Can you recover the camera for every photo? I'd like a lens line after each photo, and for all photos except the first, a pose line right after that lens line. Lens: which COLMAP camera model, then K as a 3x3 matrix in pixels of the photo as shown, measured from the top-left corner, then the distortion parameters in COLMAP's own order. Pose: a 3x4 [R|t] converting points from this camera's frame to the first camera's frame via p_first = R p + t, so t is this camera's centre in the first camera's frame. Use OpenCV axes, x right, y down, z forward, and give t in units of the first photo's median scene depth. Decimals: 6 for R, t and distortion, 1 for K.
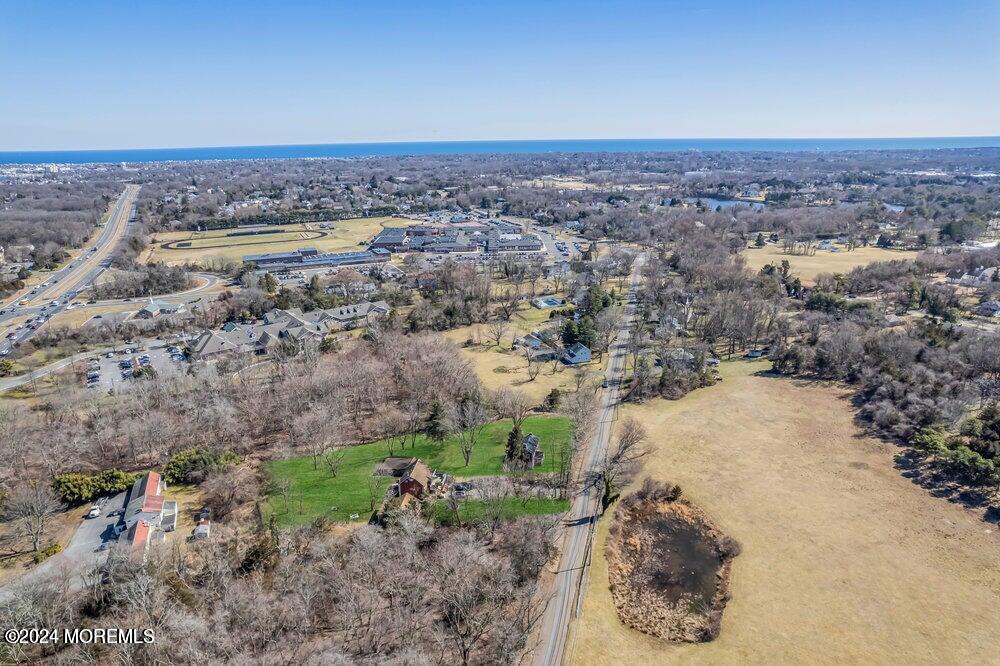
lens RADIAL K [[638.2, 0, 500.0], [0, 638.2, 333.0], [0, 0, 1]] dist [-0.077904, 0.069599]
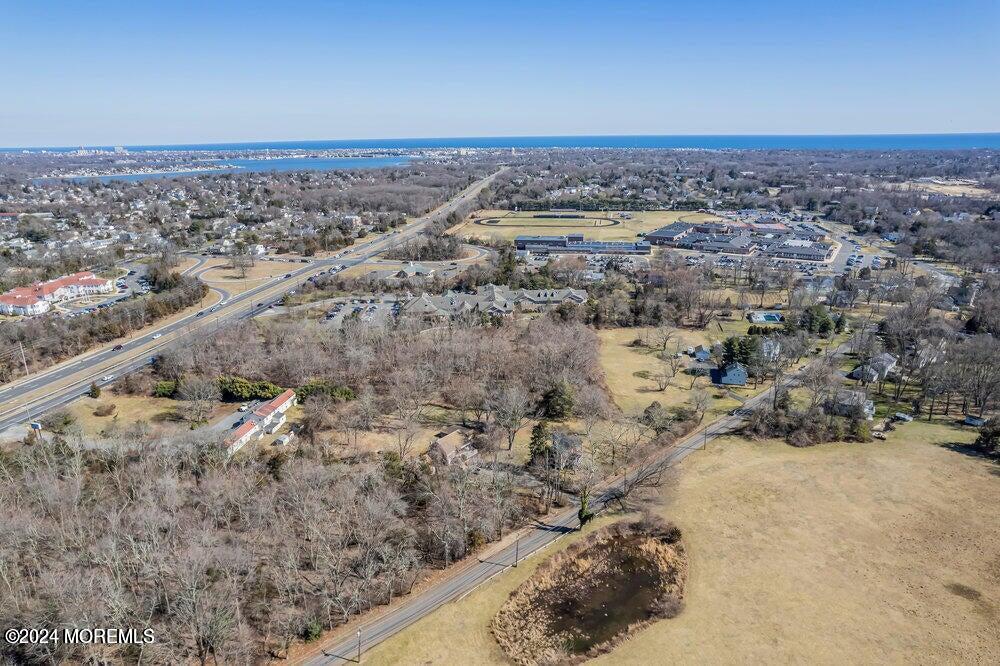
lens RADIAL K [[638.2, 0, 500.0], [0, 638.2, 333.0], [0, 0, 1]] dist [-0.077904, 0.069599]
pose [[0.839843, 0.165269, -0.517059, 0.292899], [-0.158150, 0.985699, 0.058184, -0.024266], [0.519281, 0.032907, 0.853970, 0.066124]]
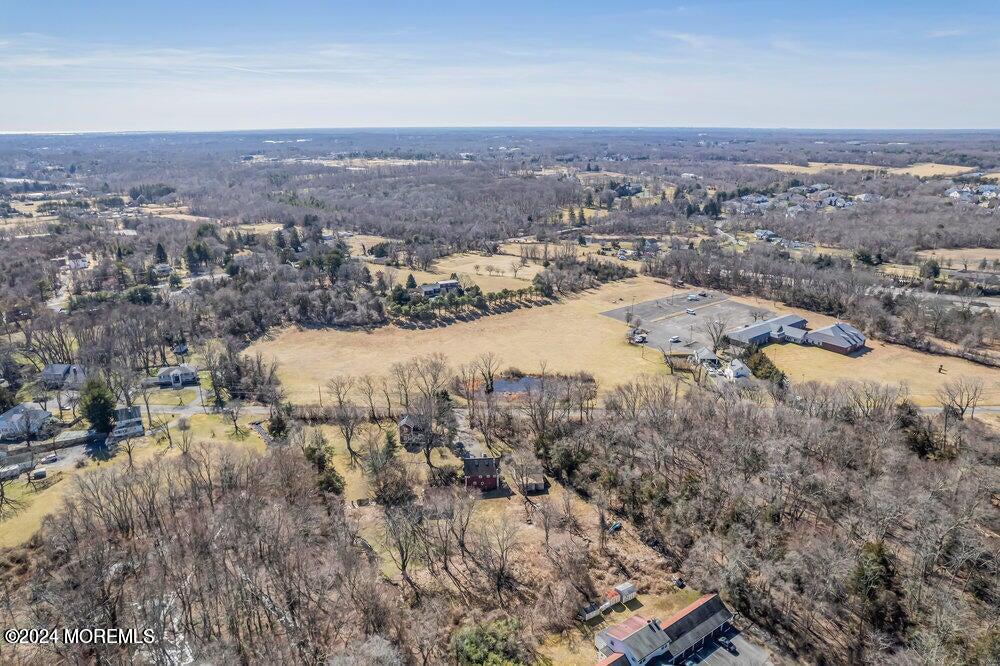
lens RADIAL K [[638.2, 0, 500.0], [0, 638.2, 333.0], [0, 0, 1]] dist [-0.077904, 0.069599]
pose [[-0.215033, -0.292350, 0.931822, -0.622498], [0.292835, 0.890937, 0.347100, -0.185510], [-0.931670, 0.347508, -0.105970, 0.620967]]
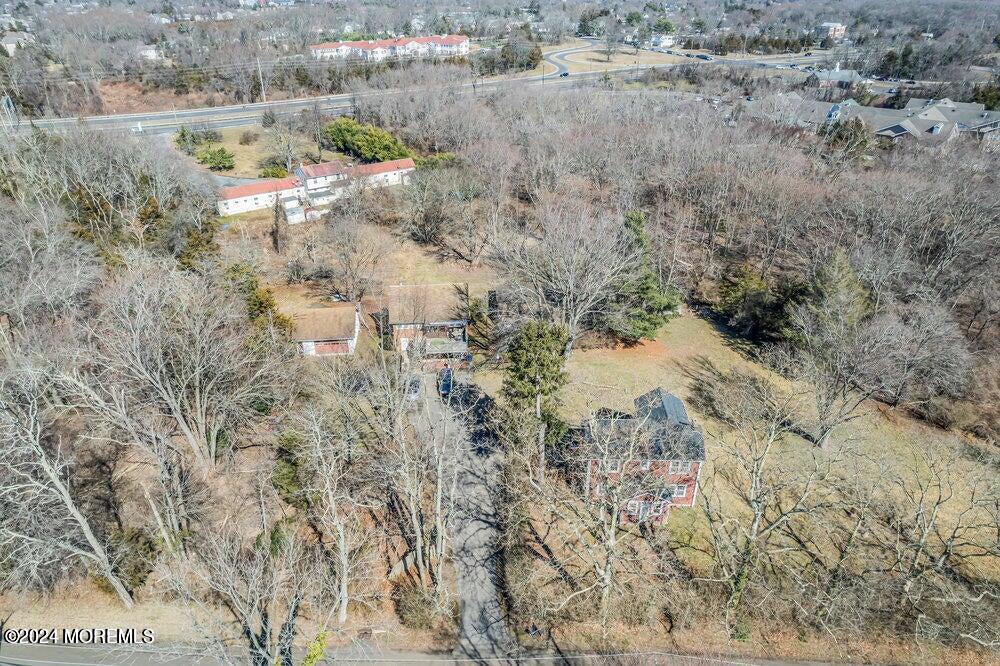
lens RADIAL K [[638.2, 0, 500.0], [0, 638.2, 333.0], [0, 0, 1]] dist [-0.077904, 0.069599]
pose [[0.197884, 0.489090, -0.849490, 0.168664], [-0.288477, 0.857305, 0.426391, 0.020570], [0.936815, 0.160682, 0.310739, 0.561572]]
